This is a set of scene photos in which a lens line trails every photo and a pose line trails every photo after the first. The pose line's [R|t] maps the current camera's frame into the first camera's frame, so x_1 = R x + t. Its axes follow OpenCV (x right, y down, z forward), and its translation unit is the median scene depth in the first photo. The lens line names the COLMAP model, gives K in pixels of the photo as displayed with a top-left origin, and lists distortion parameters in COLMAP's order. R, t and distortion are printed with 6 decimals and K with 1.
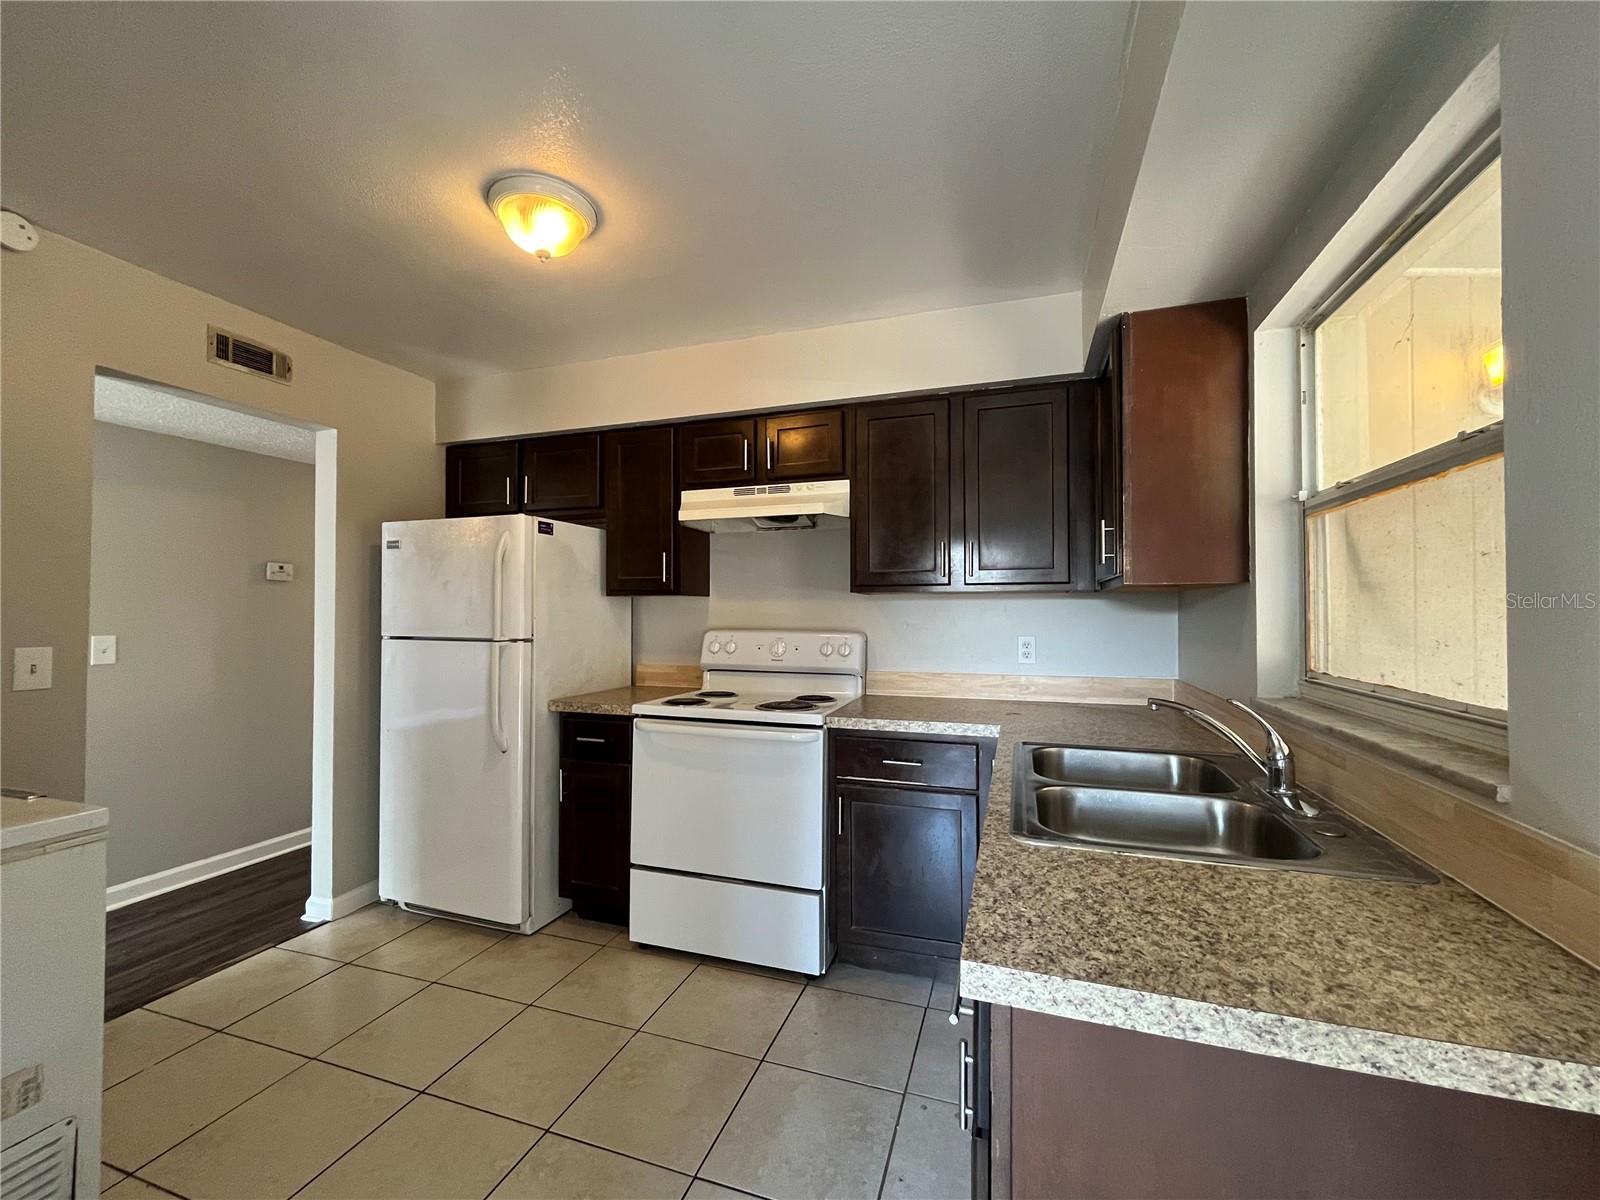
lens RADIAL K [[653.1, 0, 803.2], [0, 653.1, 601.0], [0, 0, 1]] dist [-0.004768, 0.000159]
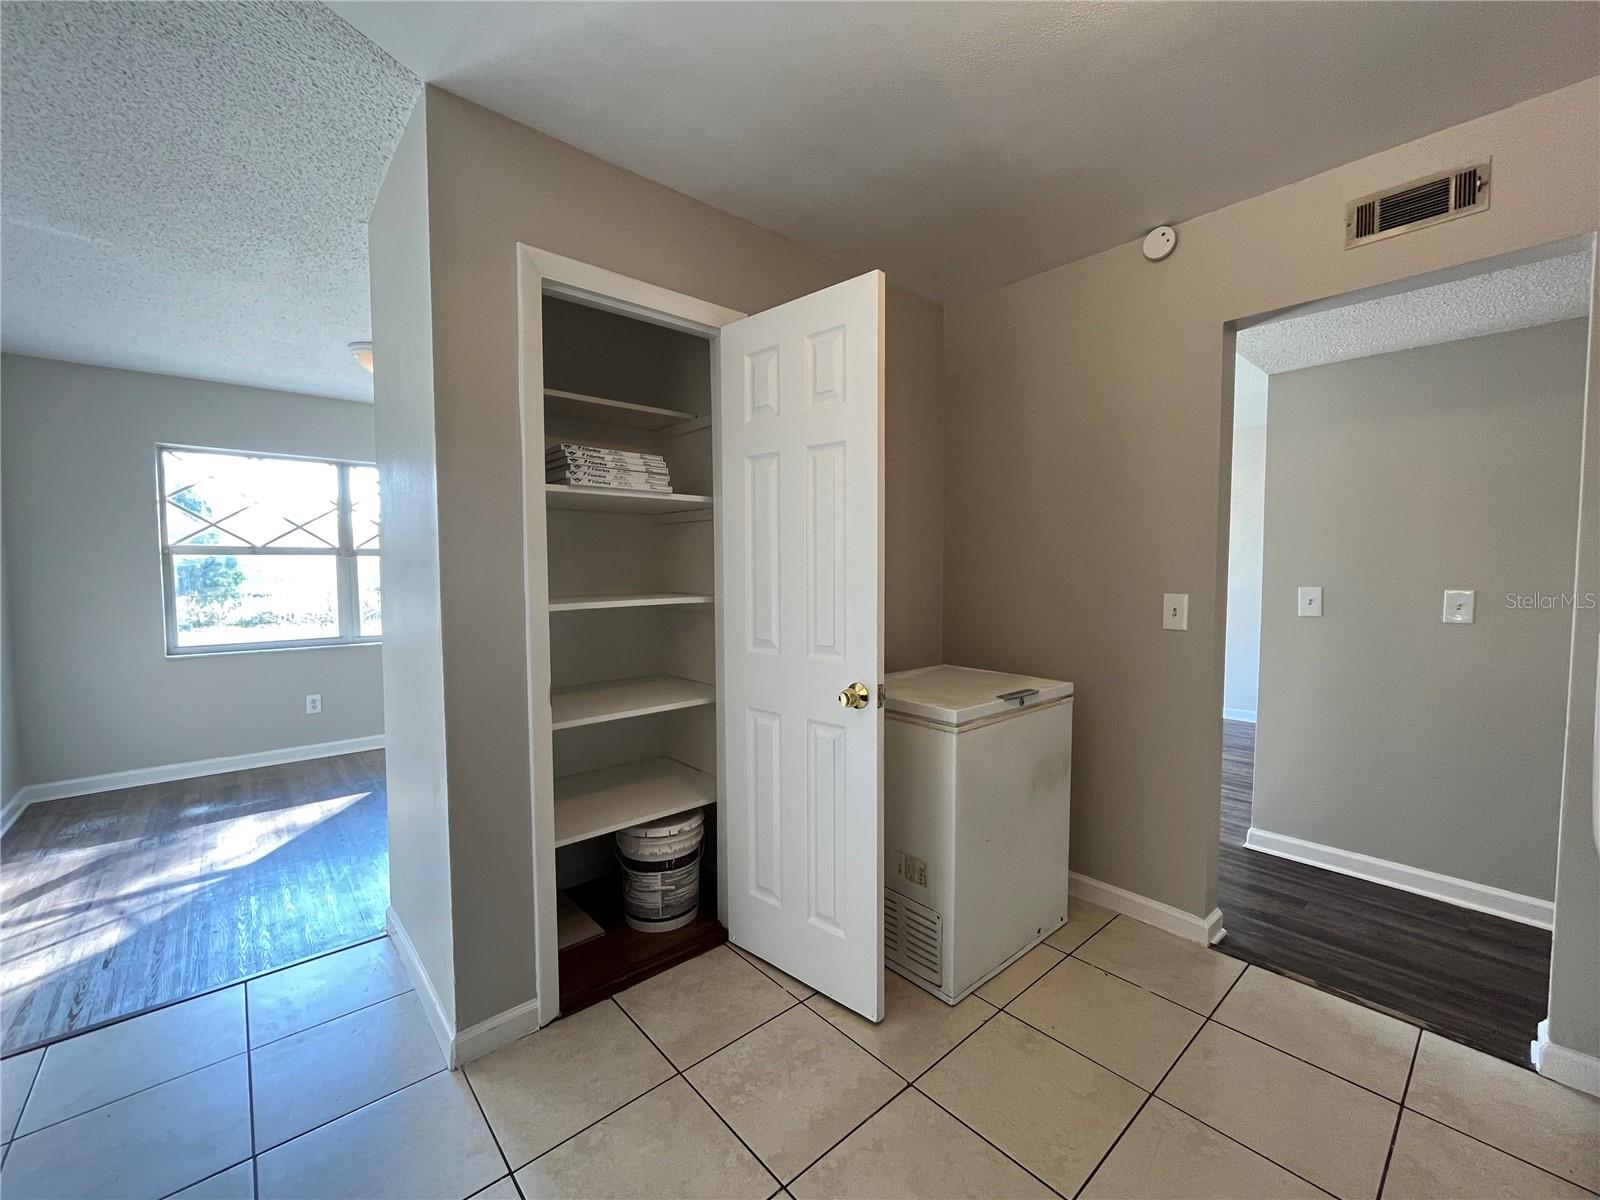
lens RADIAL K [[653.1, 0, 802.8], [0, 653.1, 606.1], [0, 0, 1]] dist [-0.004768, 0.000159]
pose [[-0.490997, 0.055236, -0.869408, 0.130735], [0.013479, 0.998350, 0.055816, 0.015268], [0.871057, 0.015687, -0.490931, 0.795332]]
